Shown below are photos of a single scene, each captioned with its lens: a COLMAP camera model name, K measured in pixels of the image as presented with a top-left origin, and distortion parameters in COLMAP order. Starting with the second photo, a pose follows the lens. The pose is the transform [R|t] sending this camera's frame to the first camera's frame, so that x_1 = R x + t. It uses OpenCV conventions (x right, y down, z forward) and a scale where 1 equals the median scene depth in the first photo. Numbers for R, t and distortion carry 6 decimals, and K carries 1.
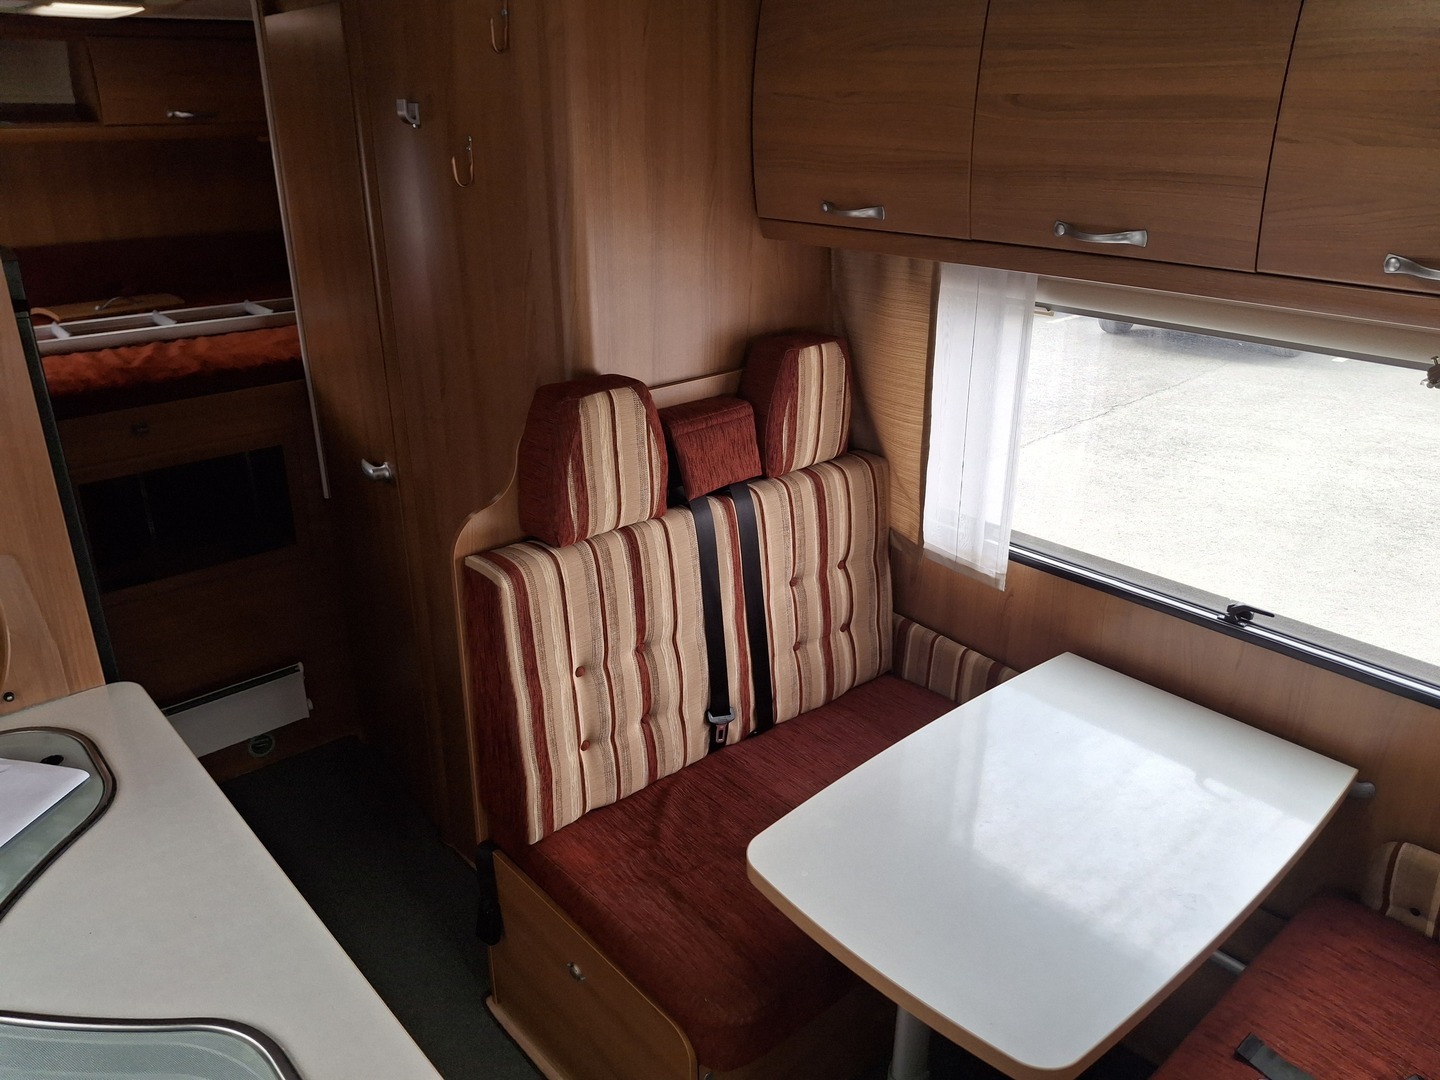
lens RADIAL K [[1078.4, 0, 714.0], [0, 1078.4, 531.0], [0, 0, 1]] dist [-0.000363, -0.002242]
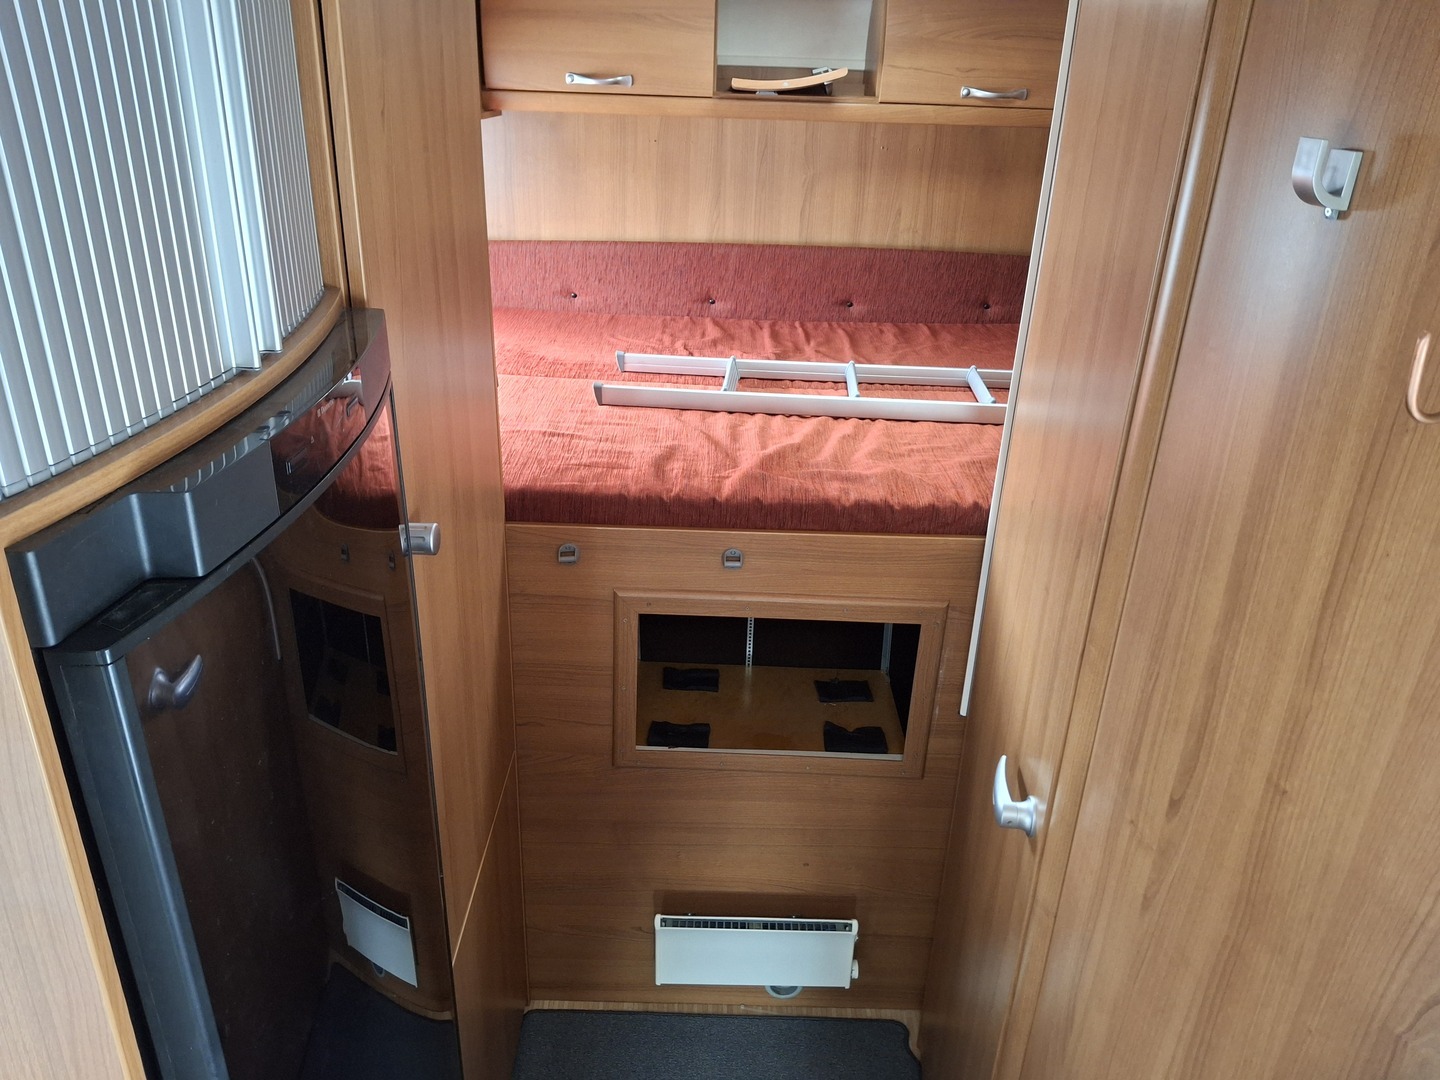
lens RADIAL K [[1078.4, 0, 714.0], [0, 1078.4, 531.0], [0, 0, 1]] dist [-0.000363, -0.002242]
pose [[0.741155, 0.303454, -0.598837, -0.127456], [-0.285300, 0.949824, 0.128209, -0.183314], [0.607696, 0.075825, 0.790542, 0.421036]]
